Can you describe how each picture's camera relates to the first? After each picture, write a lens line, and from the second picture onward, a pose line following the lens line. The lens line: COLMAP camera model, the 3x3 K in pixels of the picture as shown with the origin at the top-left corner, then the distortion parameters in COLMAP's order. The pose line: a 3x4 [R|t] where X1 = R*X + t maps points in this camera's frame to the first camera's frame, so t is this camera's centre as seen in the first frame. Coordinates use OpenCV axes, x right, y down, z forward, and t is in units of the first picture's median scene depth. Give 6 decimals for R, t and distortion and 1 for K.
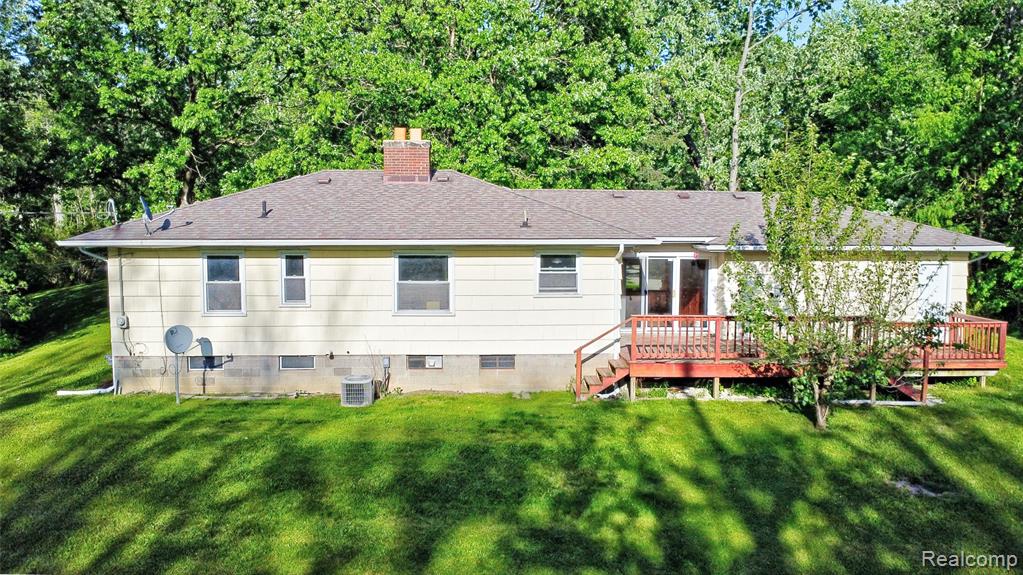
lens RADIAL K [[788.1, 0, 511.5], [0, 788.1, 287.5], [0, 0, 1]] dist [-0.033651, -0.004403]
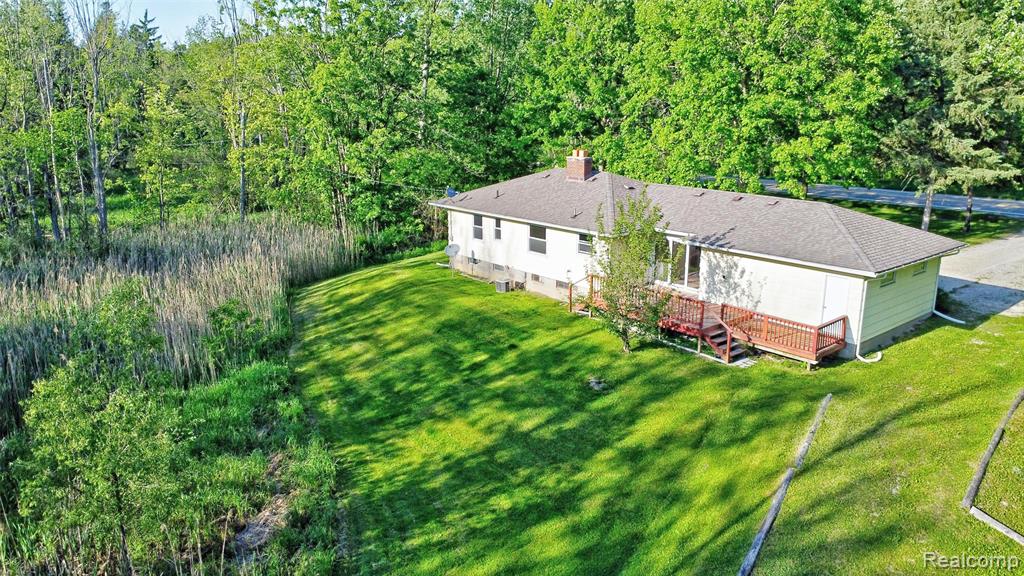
lens RADIAL K [[788.9, 0, 512.0], [0, 788.9, 288.0], [0, 0, 1]] dist [-0.033651, -0.004403]
pose [[0.589136, 0.188082, -0.785840, 1.442095], [-0.067877, 0.980615, 0.183812, -0.247294], [0.805178, -0.054949, 0.590482, -0.234689]]
